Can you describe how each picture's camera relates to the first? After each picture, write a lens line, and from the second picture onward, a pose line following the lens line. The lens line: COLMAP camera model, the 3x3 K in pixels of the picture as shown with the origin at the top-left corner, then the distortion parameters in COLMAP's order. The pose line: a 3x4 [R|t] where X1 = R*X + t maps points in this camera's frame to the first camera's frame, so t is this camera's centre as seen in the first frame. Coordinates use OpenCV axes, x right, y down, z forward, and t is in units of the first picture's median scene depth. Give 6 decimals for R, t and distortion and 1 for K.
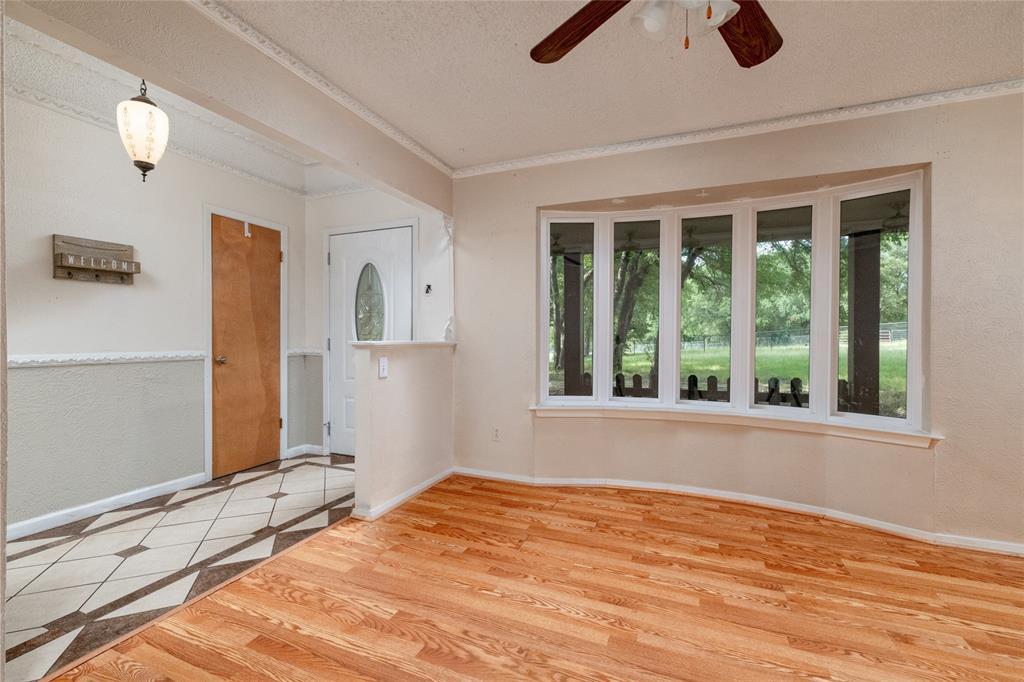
lens RADIAL K [[438.2, 0, 509.4], [0, 438.2, 338.7], [0, 0, 1]] dist [-0.000045, 0.000926]
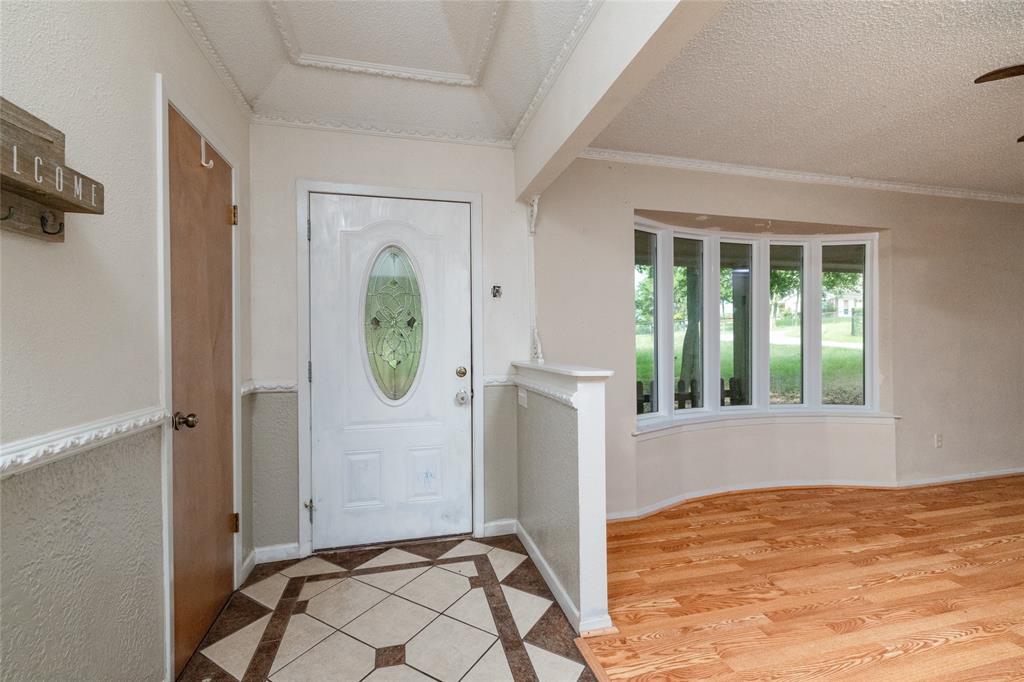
lens RADIAL K [[438.2, 0, 509.4], [0, 438.2, 338.7], [0, 0, 1]] dist [-0.000045, 0.000926]
pose [[0.800875, -0.009335, 0.598759, -0.838349], [0.011566, 0.999933, 0.000120, -0.044986], [-0.598720, 0.006829, 0.800929, 0.530182]]
